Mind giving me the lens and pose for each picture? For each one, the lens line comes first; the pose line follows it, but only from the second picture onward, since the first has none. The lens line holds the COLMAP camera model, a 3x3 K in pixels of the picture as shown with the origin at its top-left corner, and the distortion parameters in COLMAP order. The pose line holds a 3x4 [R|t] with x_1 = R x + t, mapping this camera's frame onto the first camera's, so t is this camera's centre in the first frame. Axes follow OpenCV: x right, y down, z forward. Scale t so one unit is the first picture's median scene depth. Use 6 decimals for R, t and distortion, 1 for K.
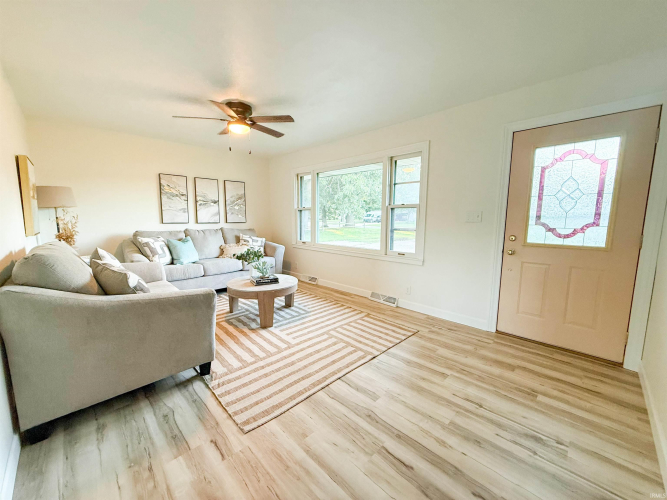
lens RADIAL K [[266.1, 0, 332.6], [0, 266.1, 250.1], [0, 0, 1]] dist [0.000671, -0.000242]
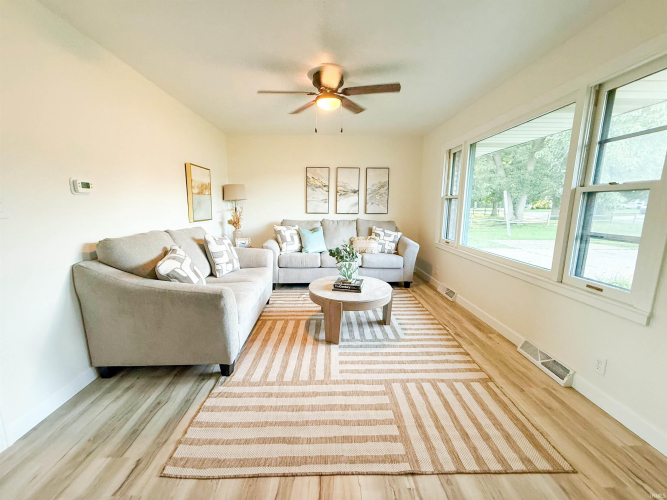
lens RADIAL K [[266.1, 0, 334.9], [0, 266.1, 249.1], [0, 0, 1]] dist [0.000671, -0.000242]
pose [[0.730588, 0.110154, -0.673875, 0.246030], [-0.084942, 0.993897, 0.070375, -0.050891], [0.677515, 0.005825, 0.735486, 0.342701]]
